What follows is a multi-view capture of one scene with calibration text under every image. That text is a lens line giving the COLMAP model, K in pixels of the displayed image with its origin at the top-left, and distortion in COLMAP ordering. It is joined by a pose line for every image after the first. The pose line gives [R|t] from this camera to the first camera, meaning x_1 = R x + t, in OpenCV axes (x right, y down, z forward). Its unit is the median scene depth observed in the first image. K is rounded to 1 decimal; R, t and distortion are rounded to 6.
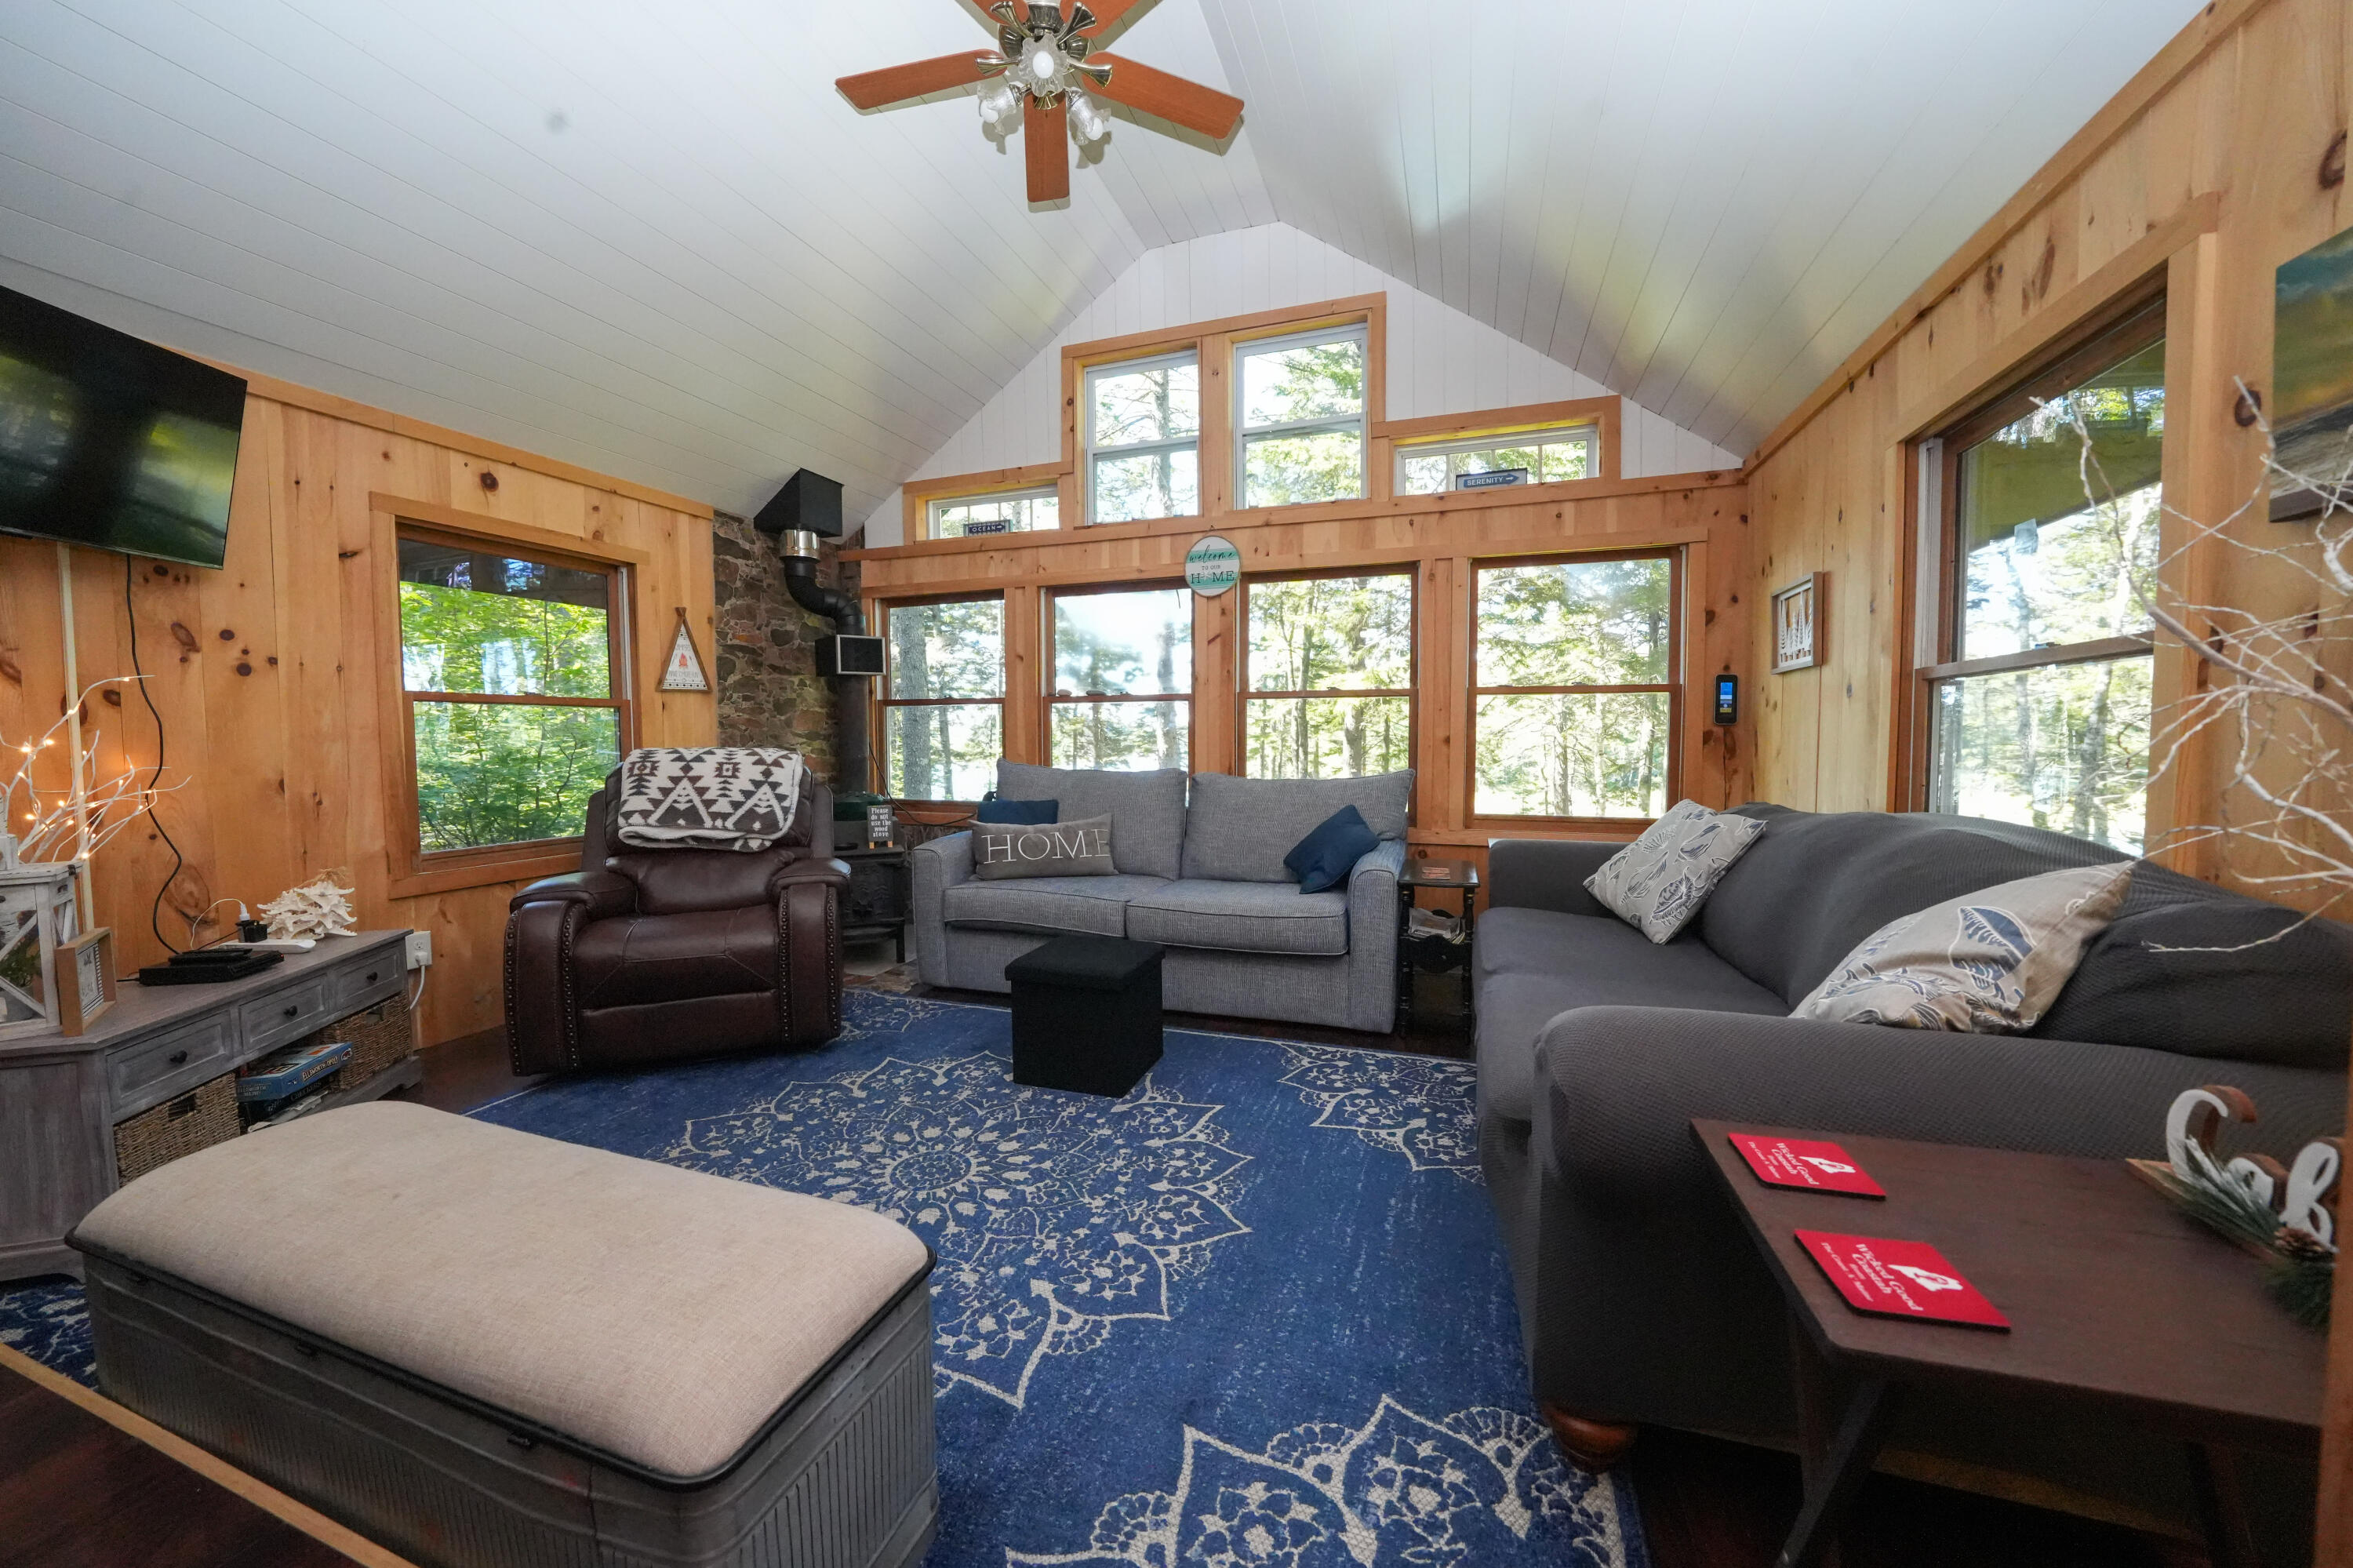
lens RADIAL K [[834.2, 0, 1173.6], [0, 834.2, 779.7], [0, 0, 1]] dist [-0.022510, 0.000311]
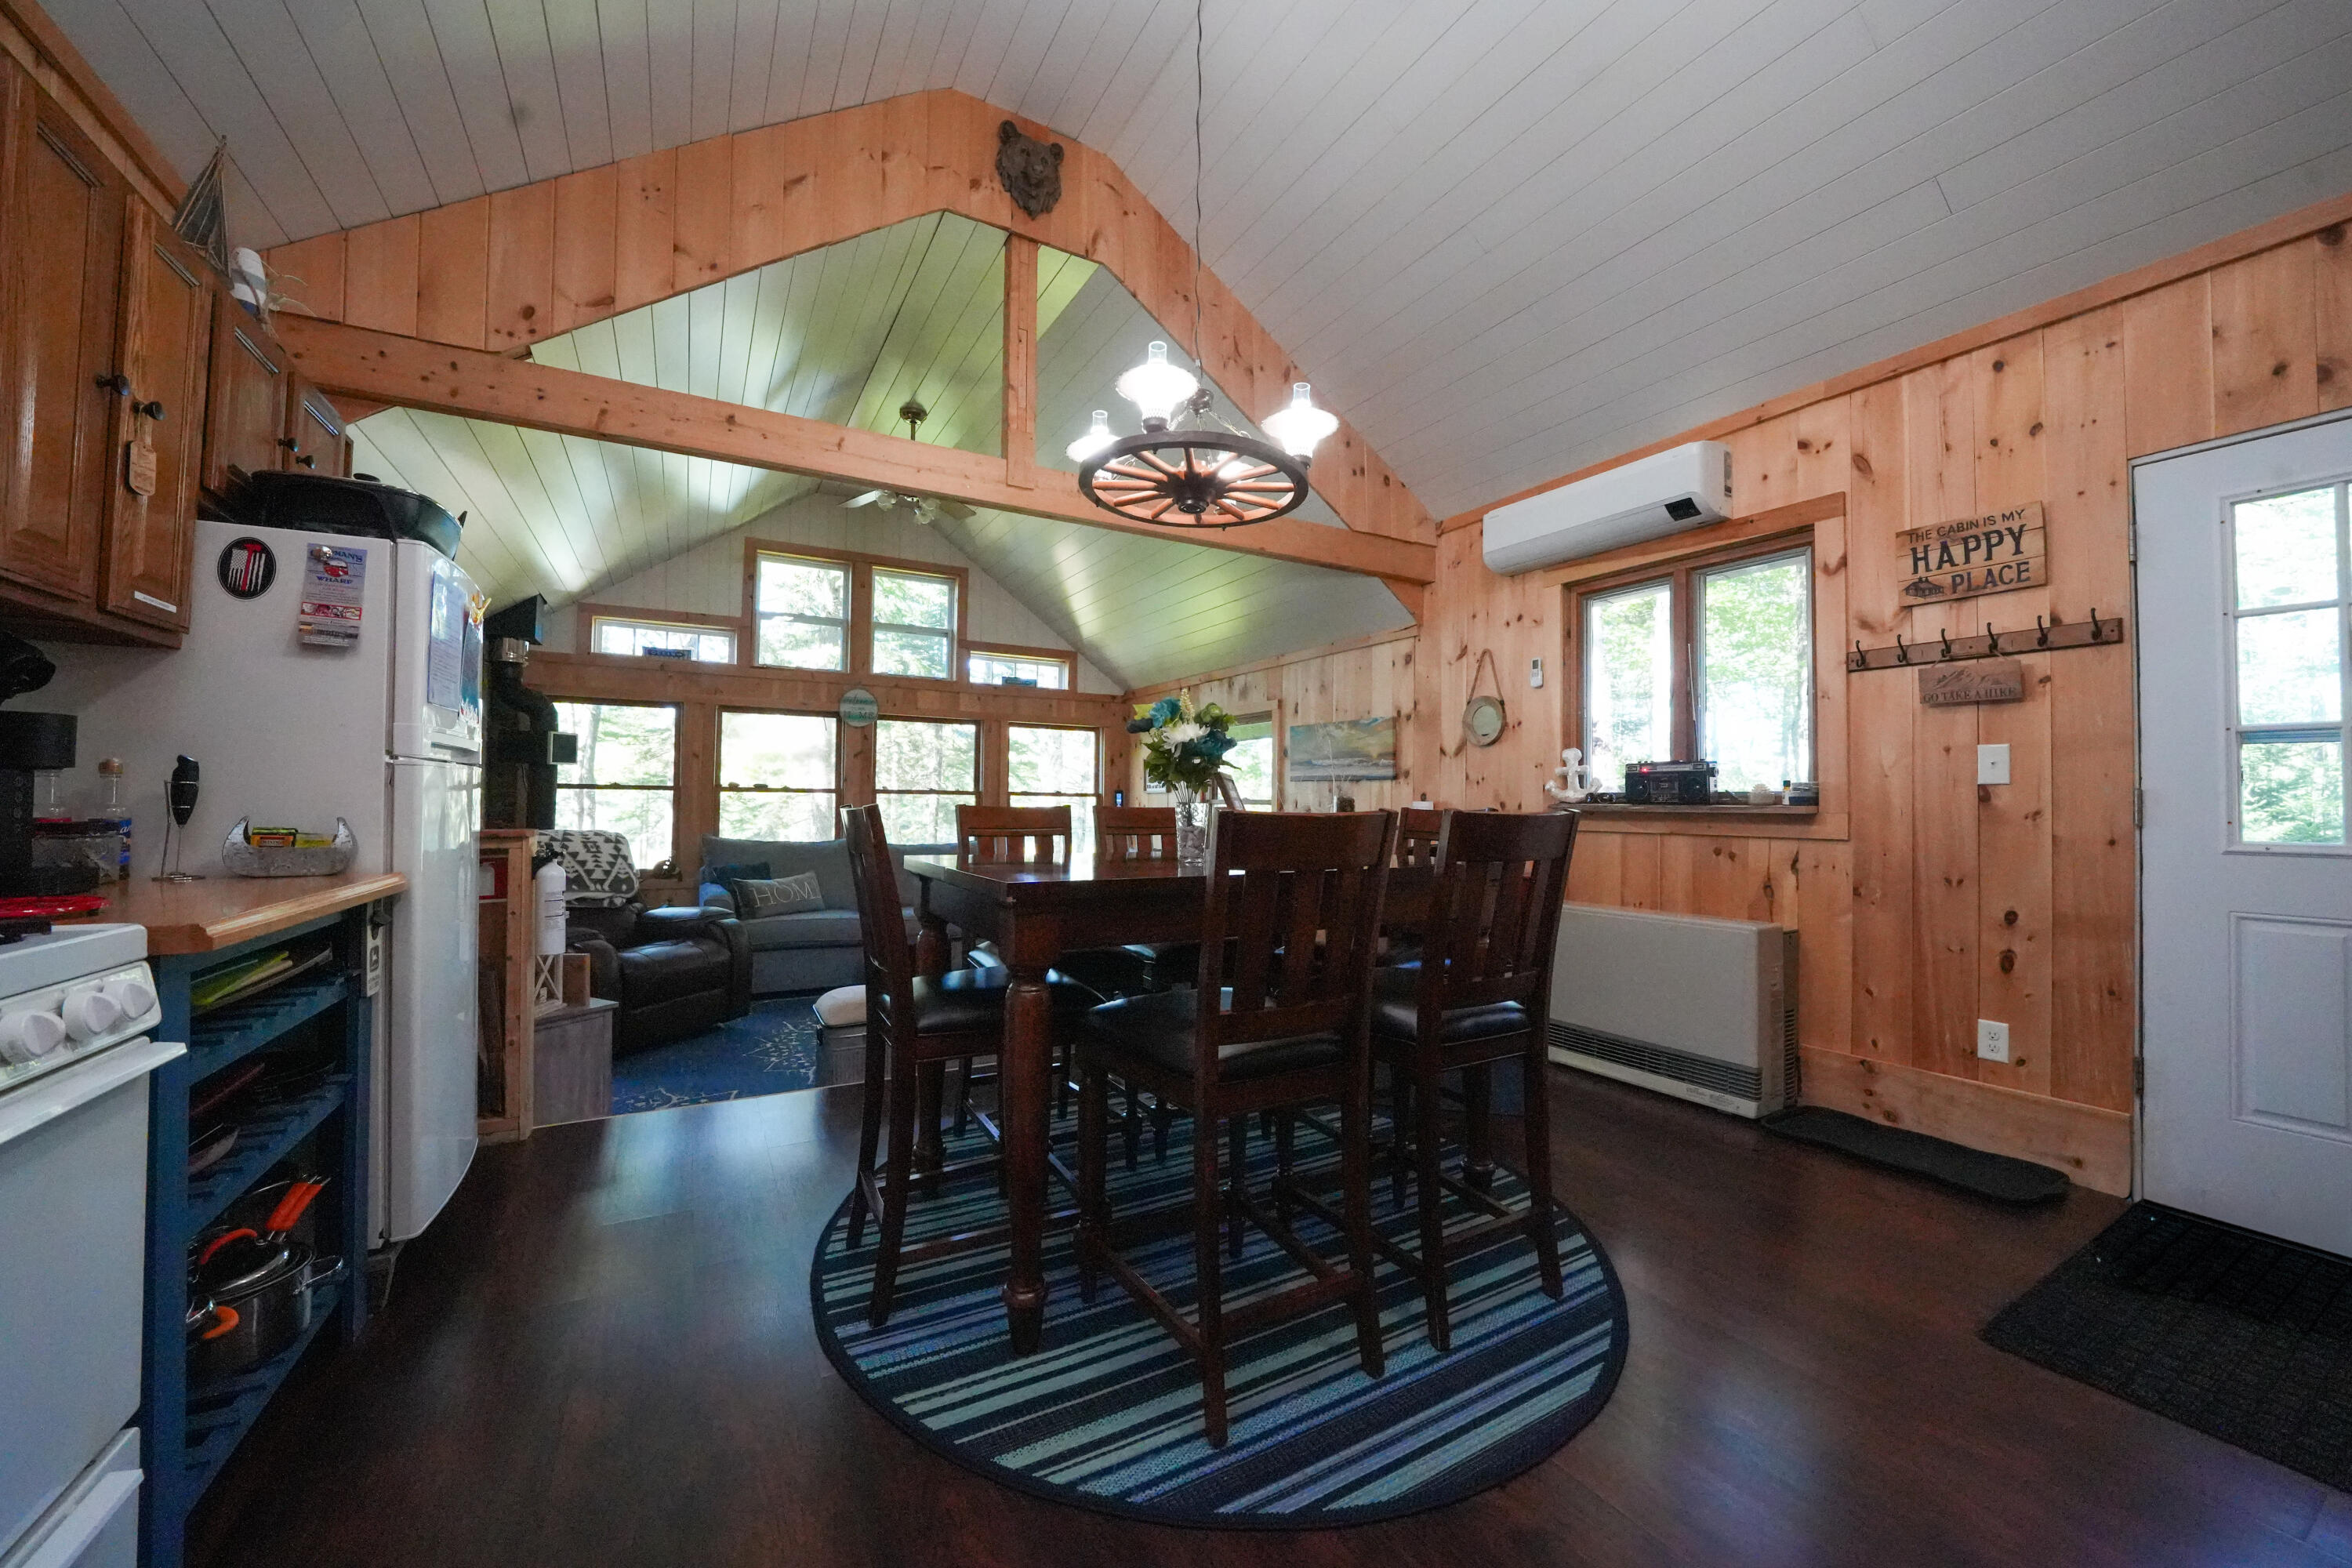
lens RADIAL K [[866.2, 0, 1170.0], [0, 866.2, 776.2], [0, 0, 1]] dist [-0.021402, 0.000005]
pose [[0.661842, 0.033575, 0.748891, -1.241621], [0.022330, 0.997670, -0.064463, -0.020417], [-0.749311, 0.059387, 0.659550, -0.782643]]
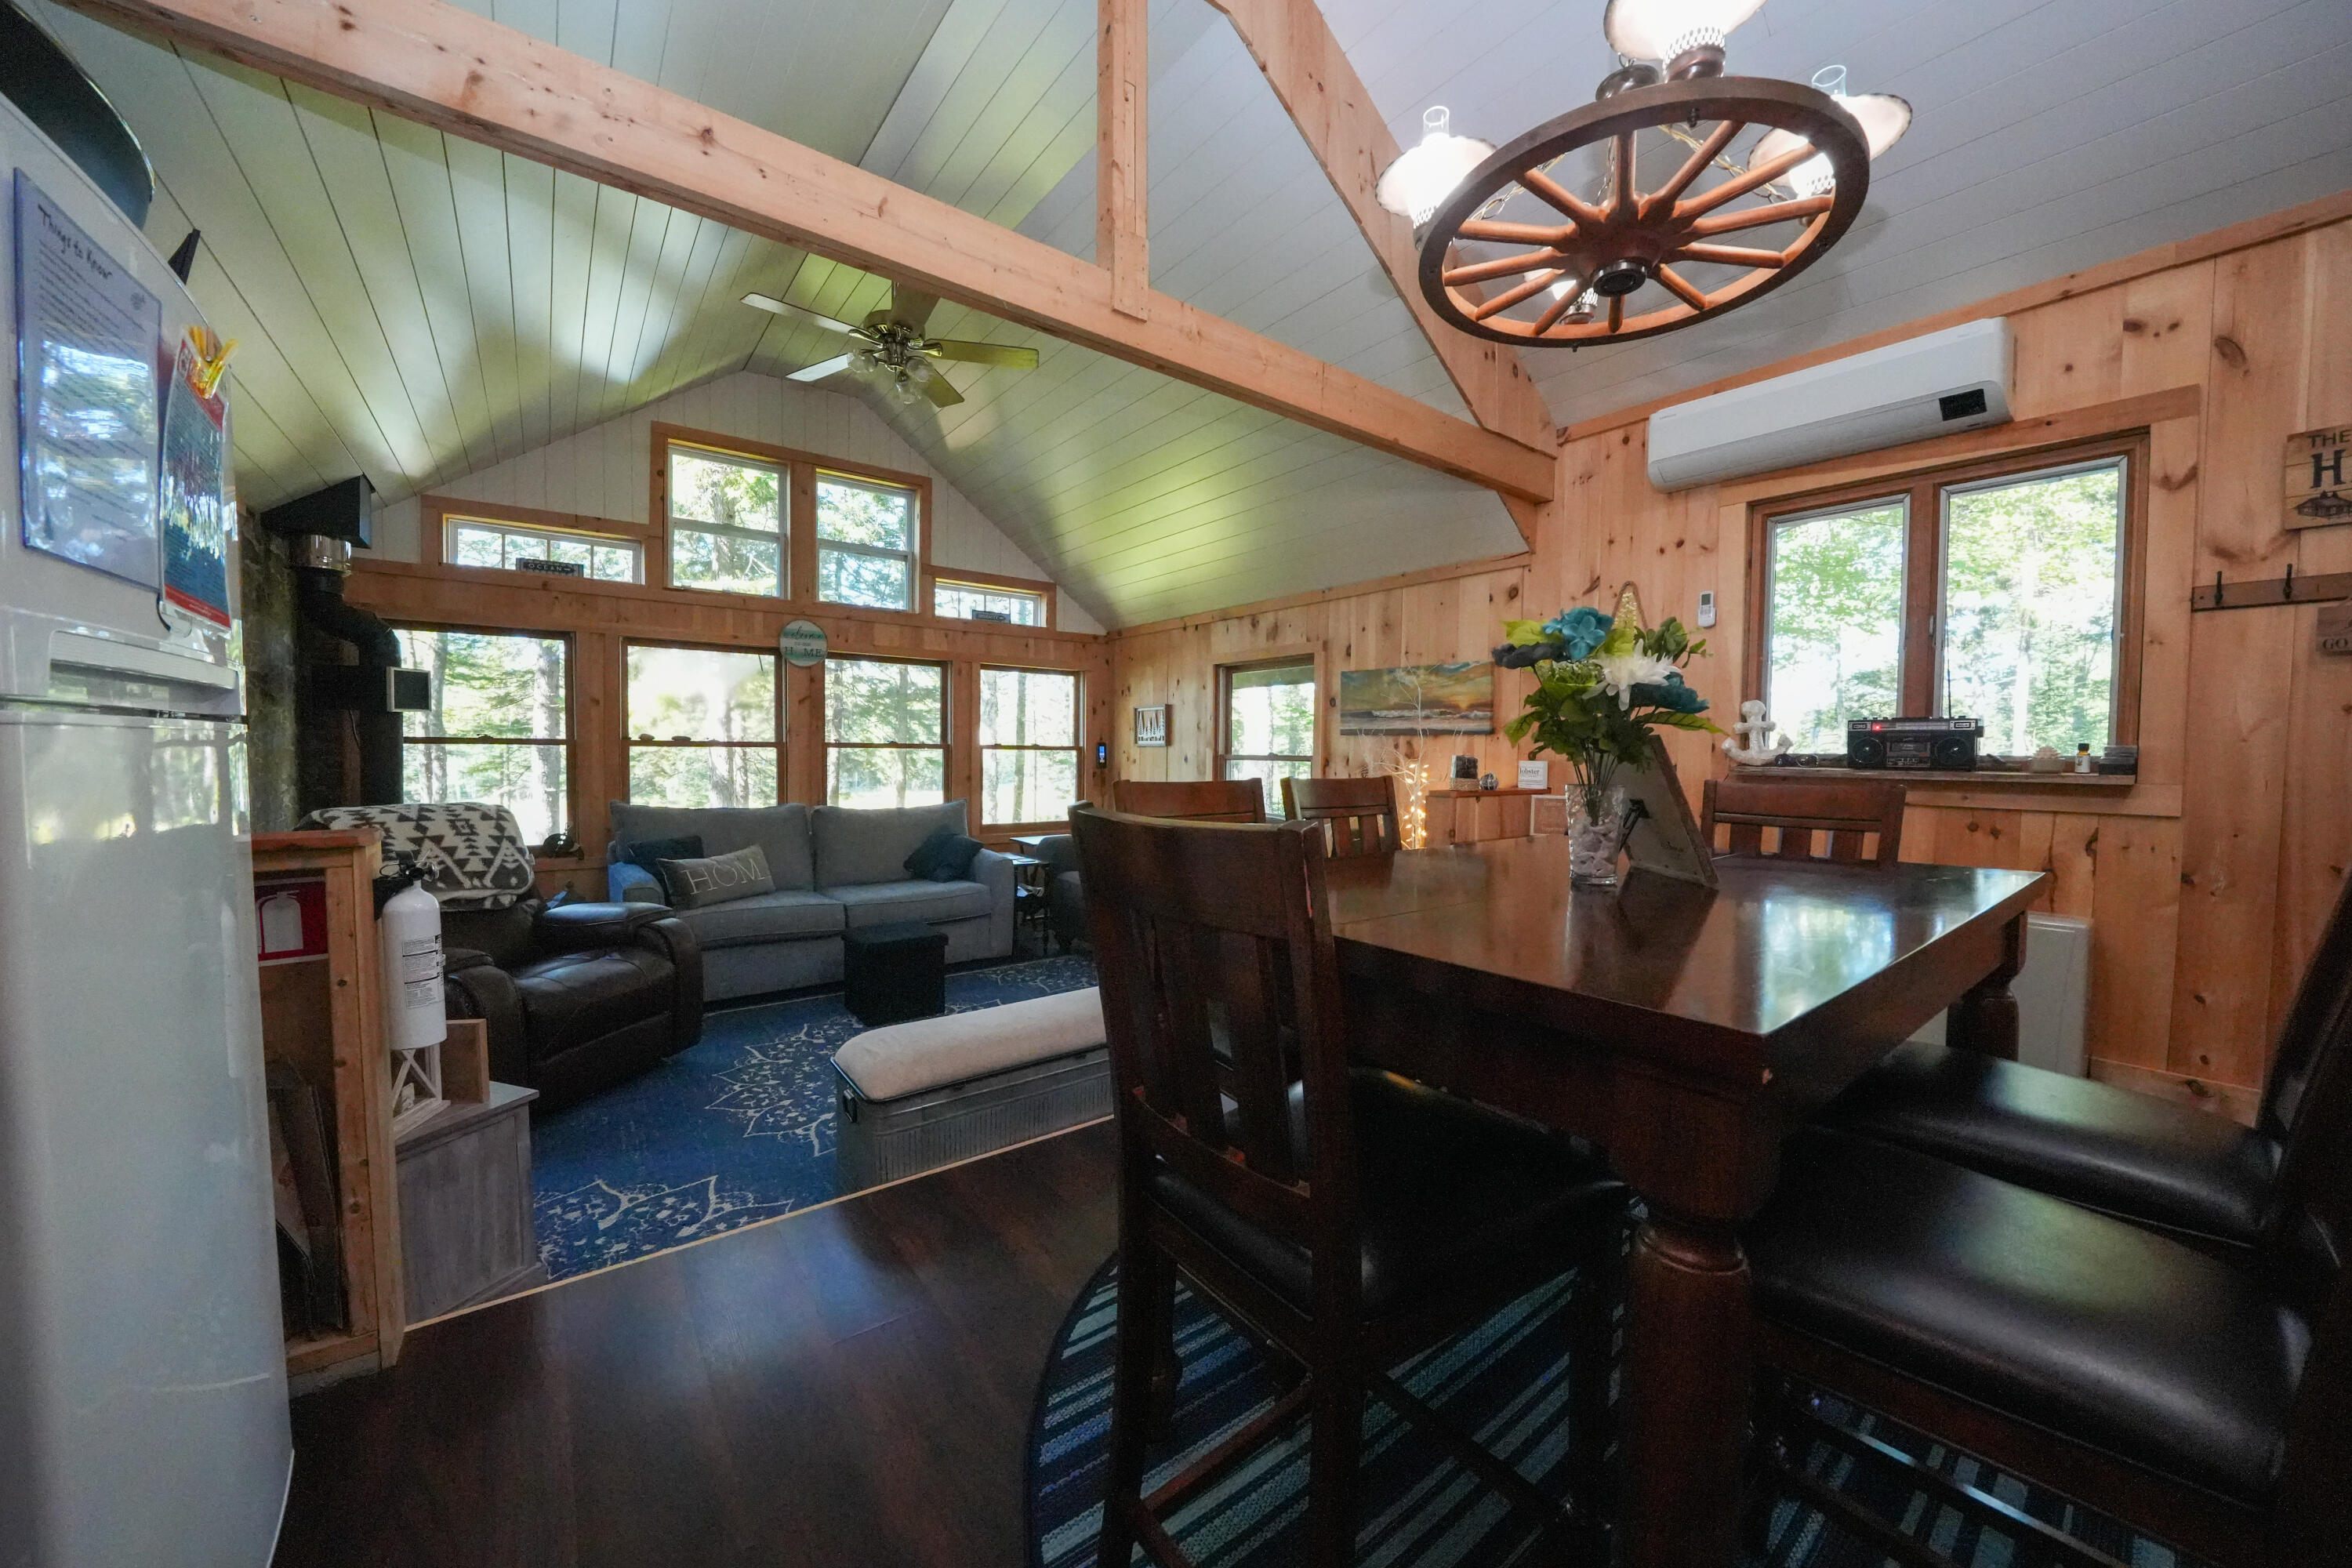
lens RADIAL K [[833.9, 0, 1173.1], [0, 833.9, 779.7], [0, 0, 1]] dist [-0.022510, 0.000311]
pose [[0.552437, -0.019964, 0.833316, -1.131960], [0.026849, 0.999621, 0.006149, -0.065408], [-0.833122, 0.018977, 0.552763, -0.267020]]
